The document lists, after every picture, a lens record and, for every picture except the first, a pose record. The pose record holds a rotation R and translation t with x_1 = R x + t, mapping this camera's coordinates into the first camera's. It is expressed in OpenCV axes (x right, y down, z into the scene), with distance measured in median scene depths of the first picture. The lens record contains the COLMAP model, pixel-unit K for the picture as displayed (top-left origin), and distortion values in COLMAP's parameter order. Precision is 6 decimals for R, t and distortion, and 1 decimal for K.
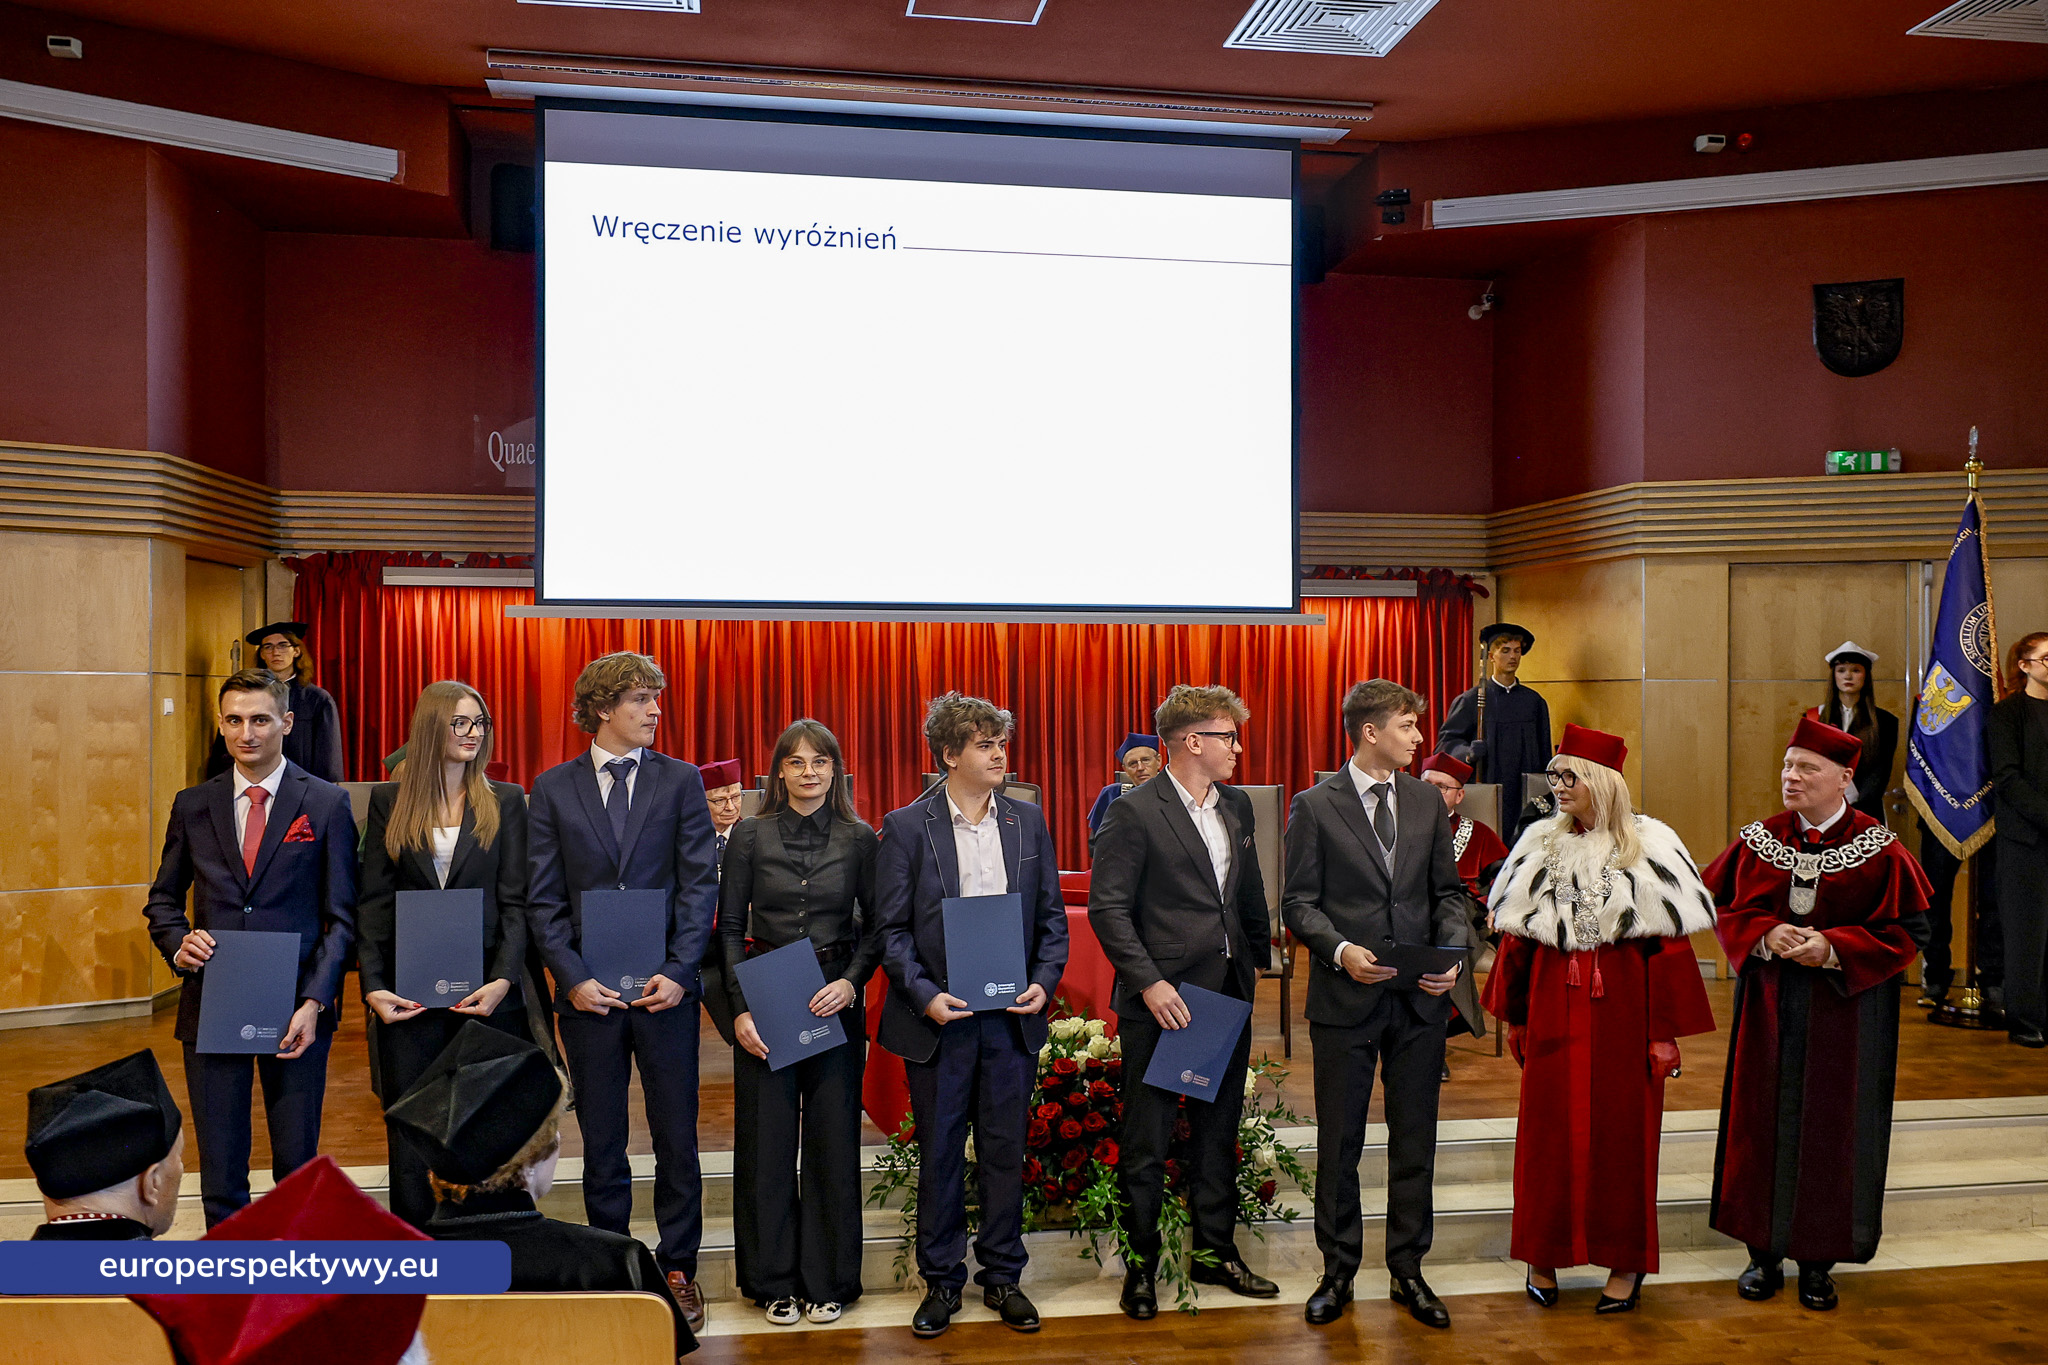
lens RADIAL K [[1757.2, 0, 1016.4], [0, 1757.2, 721.6], [0, 0, 1]] dist [0.000115, -0.000074]
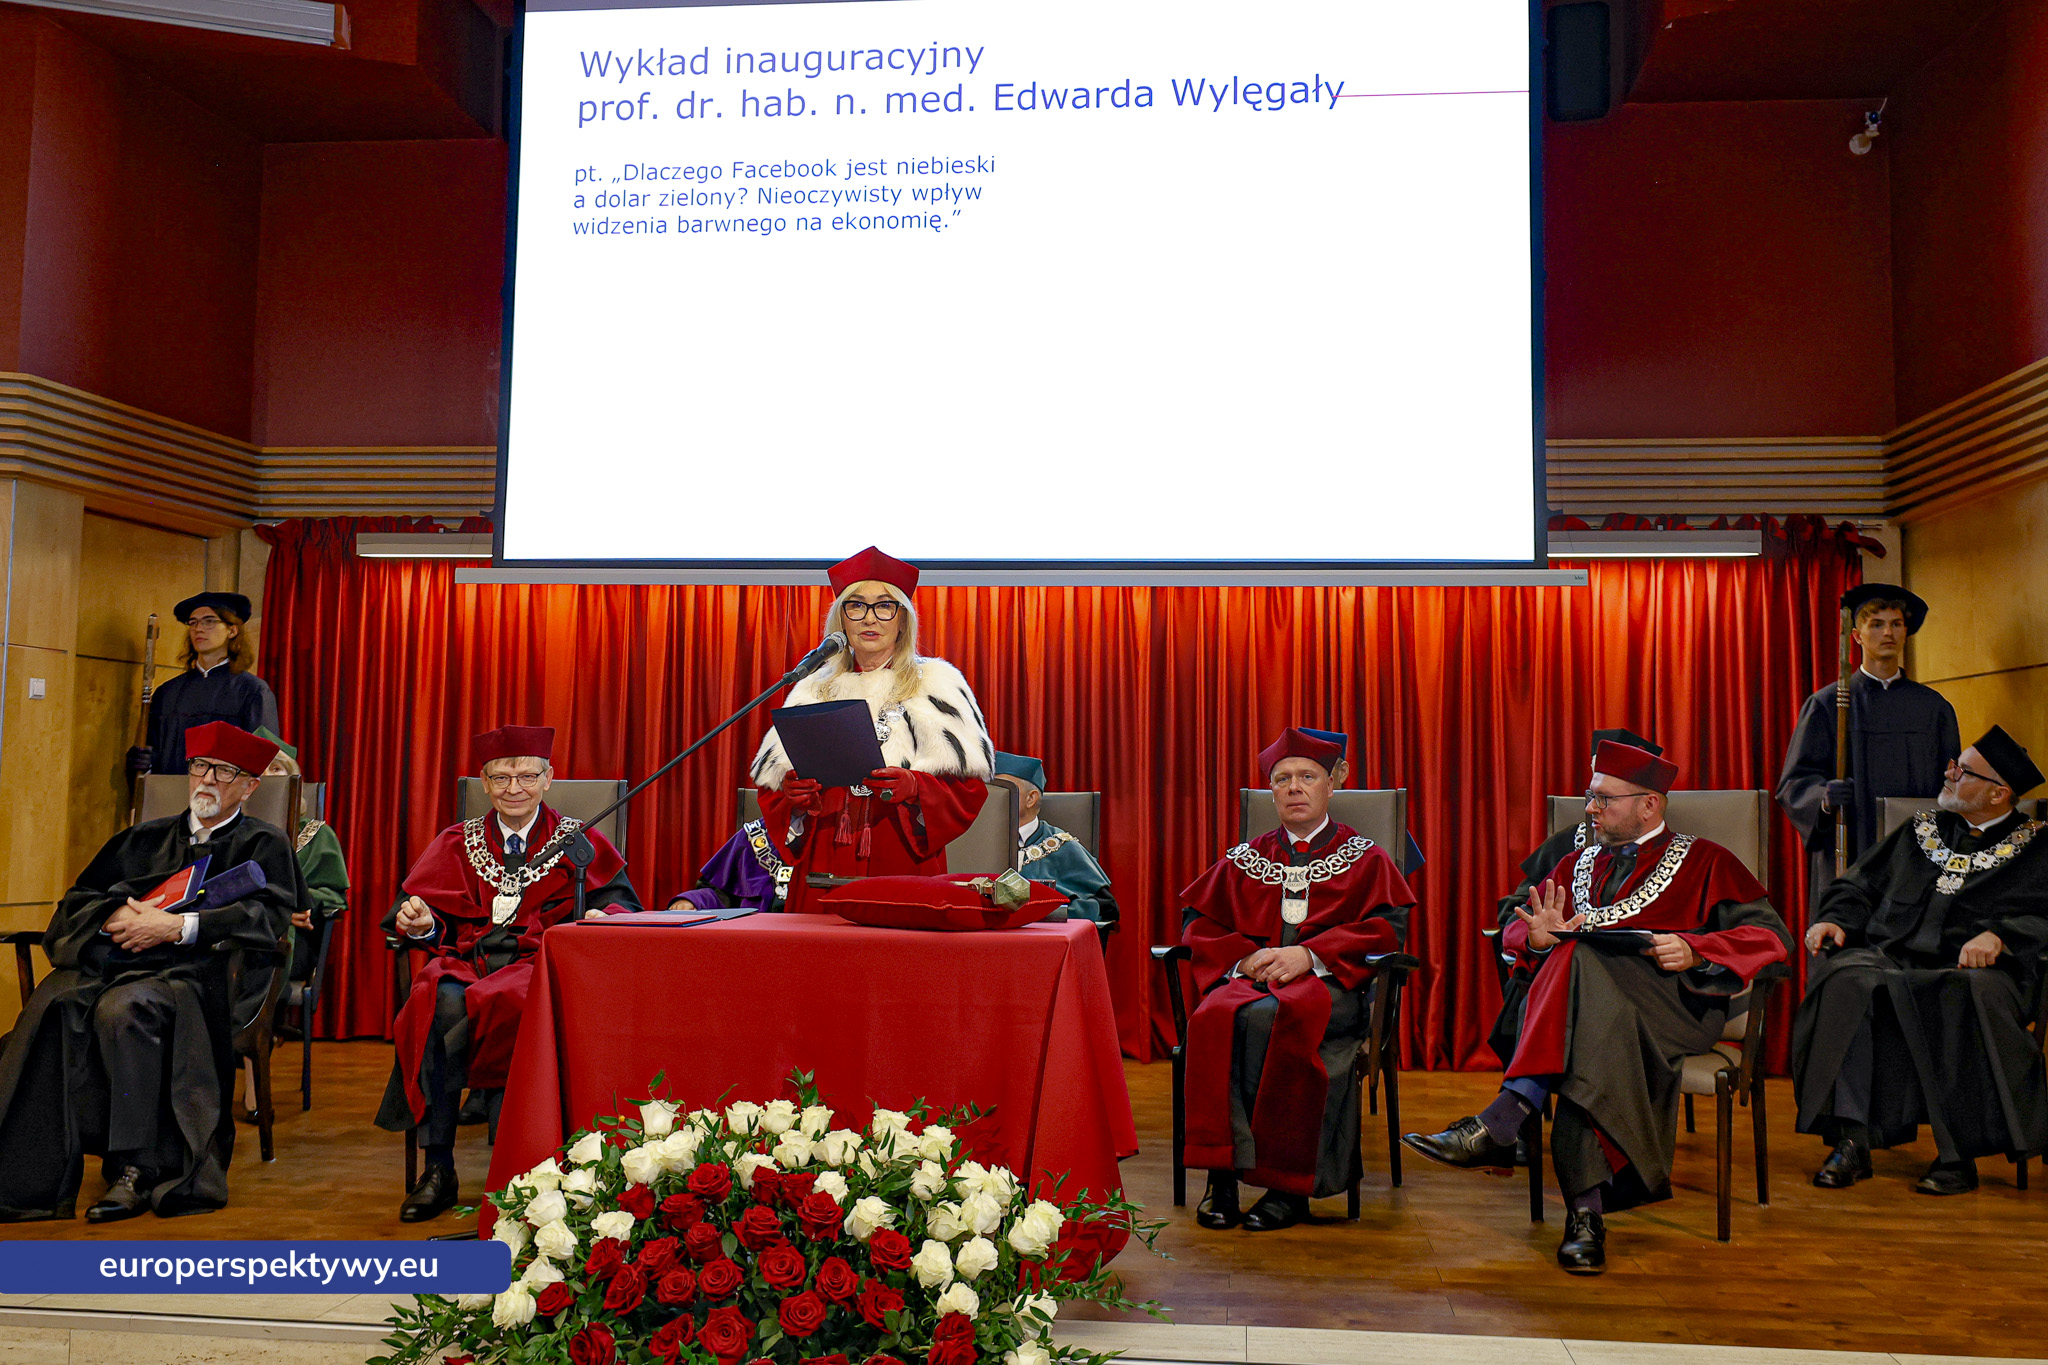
lens RADIAL K [[1961.6, 0, 984.9], [0, 1961.6, 689.0], [0, 0, 1]] dist [0.006219, 0.000000]
pose [[0.960519, -0.005143, -0.278166, 0.175396], [-0.016412, 0.997040, -0.075107, 0.048726], [0.277729, 0.076707, 0.957592, 0.231920]]
